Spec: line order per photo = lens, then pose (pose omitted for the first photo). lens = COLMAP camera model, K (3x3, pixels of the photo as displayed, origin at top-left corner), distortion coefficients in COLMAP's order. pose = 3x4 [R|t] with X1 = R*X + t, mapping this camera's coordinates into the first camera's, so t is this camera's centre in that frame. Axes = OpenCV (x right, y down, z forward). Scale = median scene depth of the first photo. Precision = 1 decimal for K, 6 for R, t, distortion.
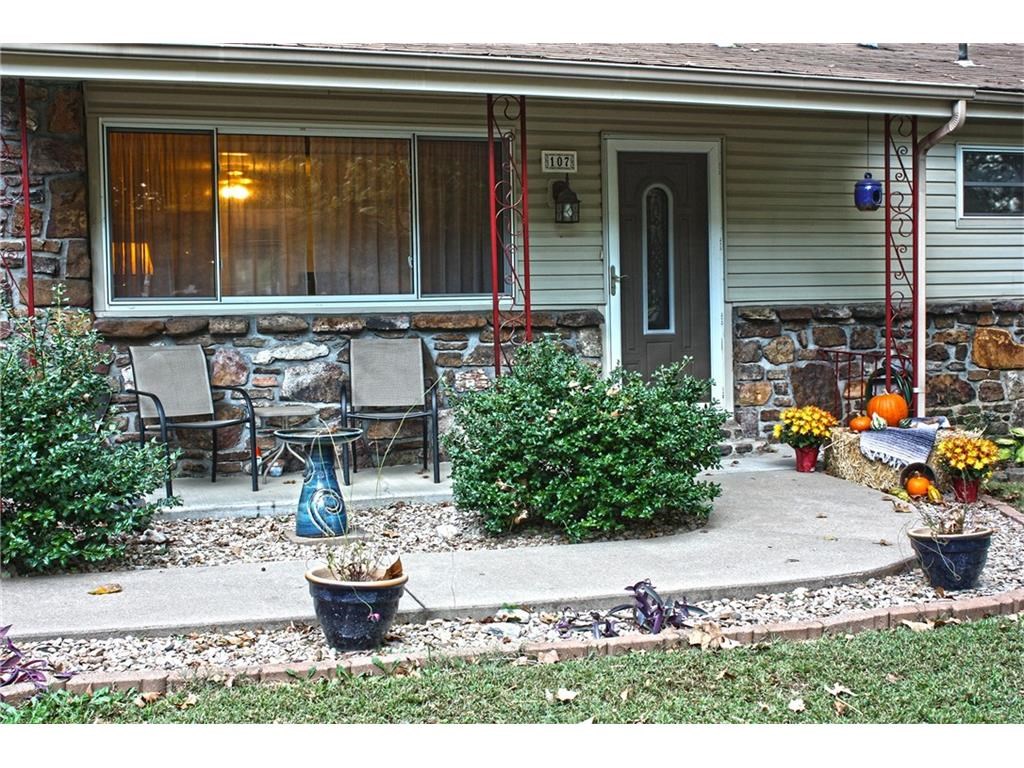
lens RADIAL K [[1254.1, 0, 512.0], [0, 1254.1, 384.0], [0, 0, 1]] dist [-0.052935, 0.002737]
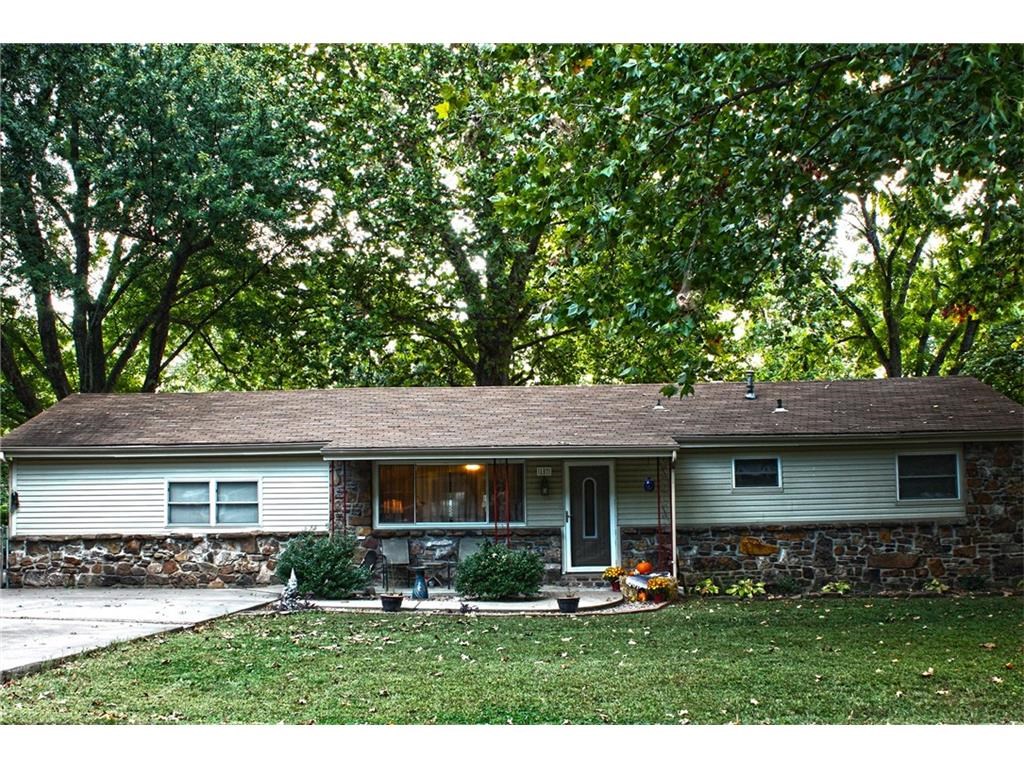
lens RADIAL K [[1322.4, 0, 512.0], [0, 1322.4, 384.0], [0, 0, 1]] dist [-0.154693, 0.069904]
pose [[0.930529, -0.024225, -0.365416, 1.017575], [-0.027543, 0.990354, -0.135792, 0.018283], [0.365181, 0.136423, 0.920886, -1.633136]]
